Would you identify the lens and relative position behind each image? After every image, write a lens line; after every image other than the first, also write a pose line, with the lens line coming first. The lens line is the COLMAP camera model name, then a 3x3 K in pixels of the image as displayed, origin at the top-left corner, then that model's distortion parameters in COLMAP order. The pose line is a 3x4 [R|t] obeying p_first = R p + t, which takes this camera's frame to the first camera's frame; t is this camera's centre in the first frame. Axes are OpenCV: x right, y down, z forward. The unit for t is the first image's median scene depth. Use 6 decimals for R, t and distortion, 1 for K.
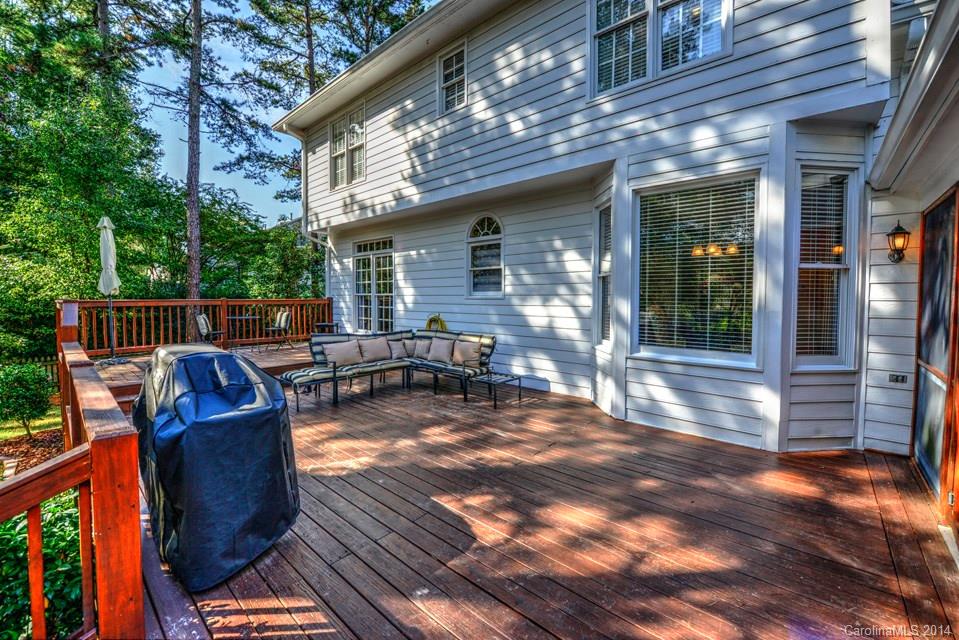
lens RADIAL K [[387.6, 0, 481.9], [0, 387.6, 317.0], [0, 0, 1]] dist [-0.013155, -0.003850]
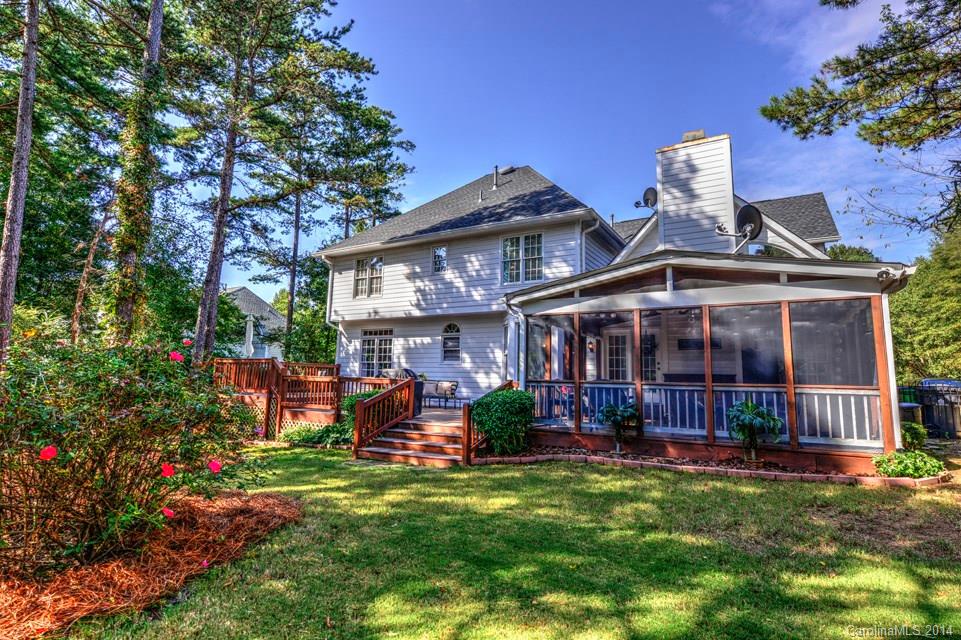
lens RADIAL K [[497.8, 0, 480.5], [0, 497.8, 320.0], [0, 0, 1]] dist [-0.000551, -0.000078]
pose [[0.987034, 0.030851, 0.157517, -0.221558], [-0.005109, 0.986896, -0.161279, 0.120765], [-0.160428, 0.158384, 0.974257, -1.353599]]
